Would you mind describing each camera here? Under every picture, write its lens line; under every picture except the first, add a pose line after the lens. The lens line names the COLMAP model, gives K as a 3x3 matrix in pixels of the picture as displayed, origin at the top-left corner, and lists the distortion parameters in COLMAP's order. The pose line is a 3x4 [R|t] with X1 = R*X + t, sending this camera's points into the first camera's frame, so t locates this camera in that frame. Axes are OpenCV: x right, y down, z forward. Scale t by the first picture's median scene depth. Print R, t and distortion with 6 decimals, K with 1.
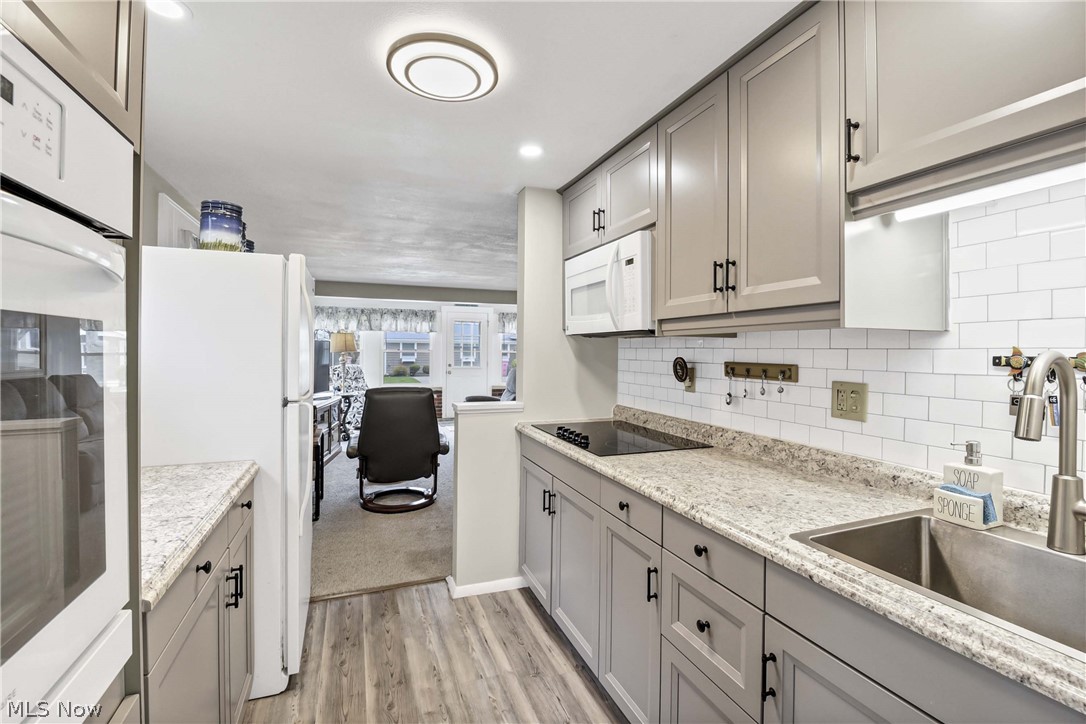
lens RADIAL K [[490.8, 0, 542.1], [0, 490.8, 355.1], [0, 0, 1]] dist [0.001488, -0.012547]
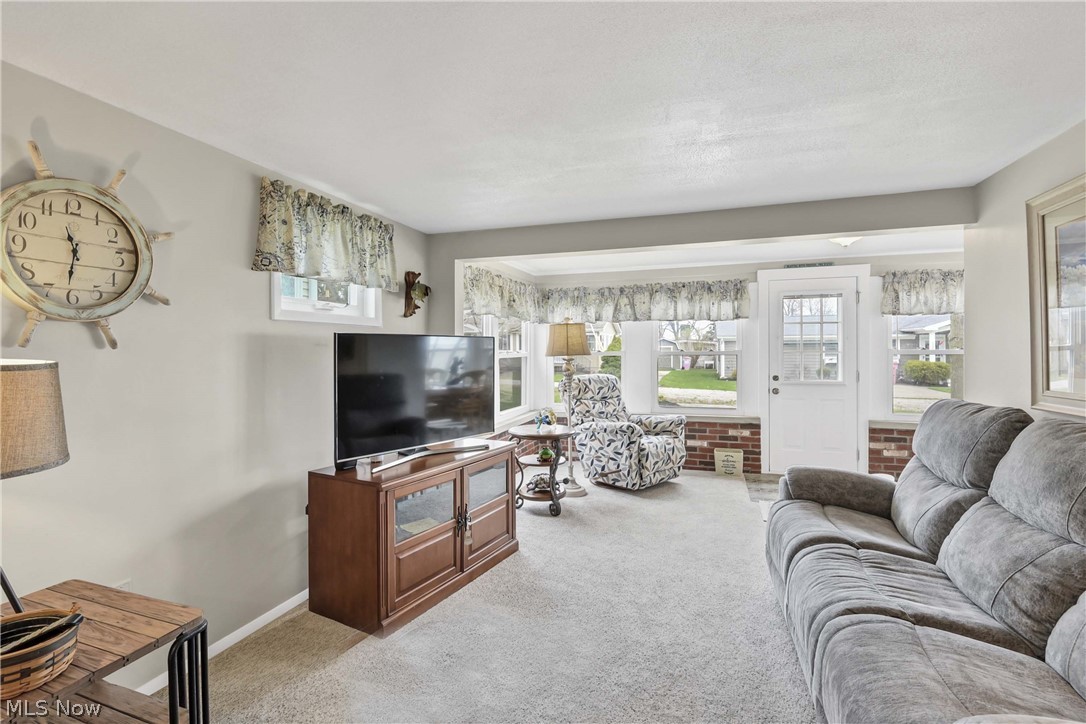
lens RADIAL K [[496.8, 0, 533.0], [0, 496.8, 347.4], [0, 0, 1]] dist [0.001509, -0.011372]
pose [[0.763805, -0.014843, -0.645277, -0.134027], [0.005722, 0.999852, -0.016227, -0.020919], [0.645422, 0.008702, 0.763777, 1.452066]]
